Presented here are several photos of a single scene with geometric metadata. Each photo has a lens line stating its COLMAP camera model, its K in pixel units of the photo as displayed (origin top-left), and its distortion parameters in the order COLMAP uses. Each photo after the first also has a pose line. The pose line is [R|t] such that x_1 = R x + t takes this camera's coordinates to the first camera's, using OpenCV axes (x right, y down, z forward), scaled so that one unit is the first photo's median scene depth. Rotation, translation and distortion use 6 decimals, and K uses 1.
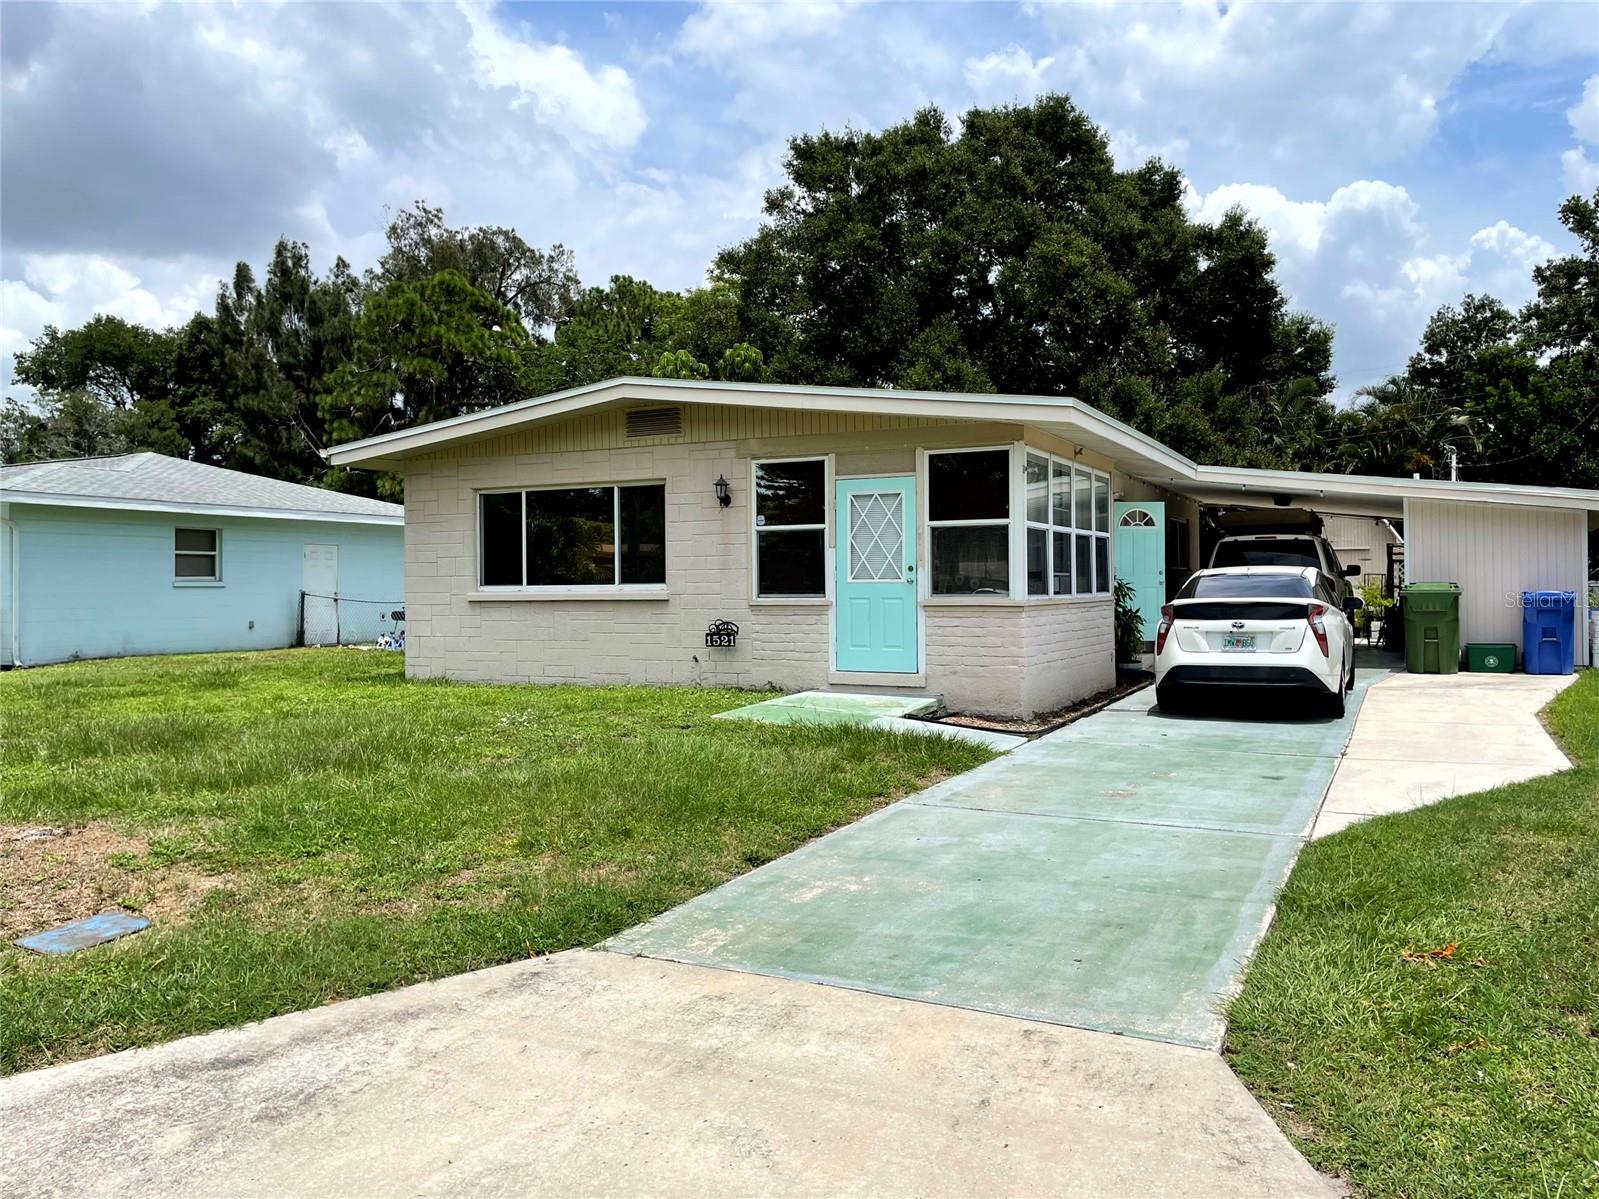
lens RADIAL K [[1196.8, 0, 799.2], [0, 1196.8, 597.4], [0, 0, 1]] dist [0.000720, -0.000317]
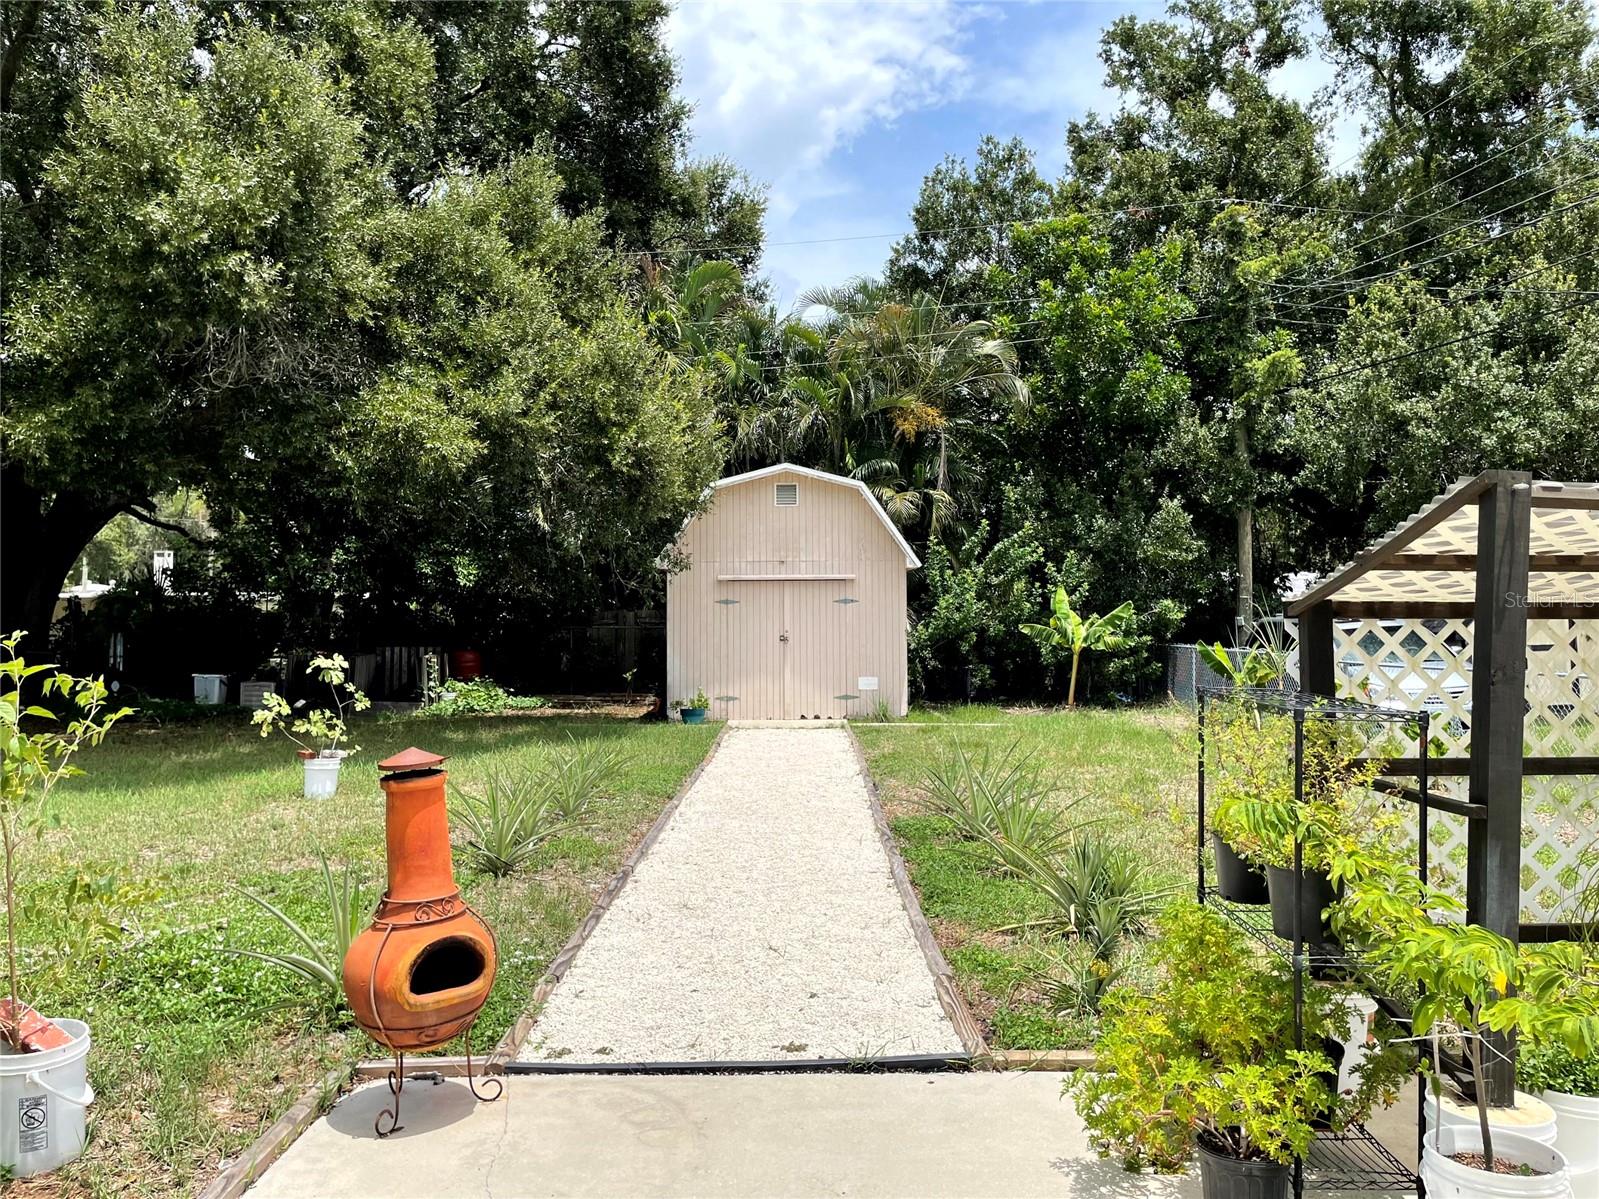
lens RADIAL K [[1196.8, 0, 799.9], [0, 1196.8, 604.2], [0, 0, 1]] dist [0.000720, -0.000317]
pose [[0.884620, 0.008803, 0.466230, 0.214206], [0.000991, 0.999784, -0.020757, -0.019516], [-0.466313, 0.018824, 0.884420, 0.535475]]
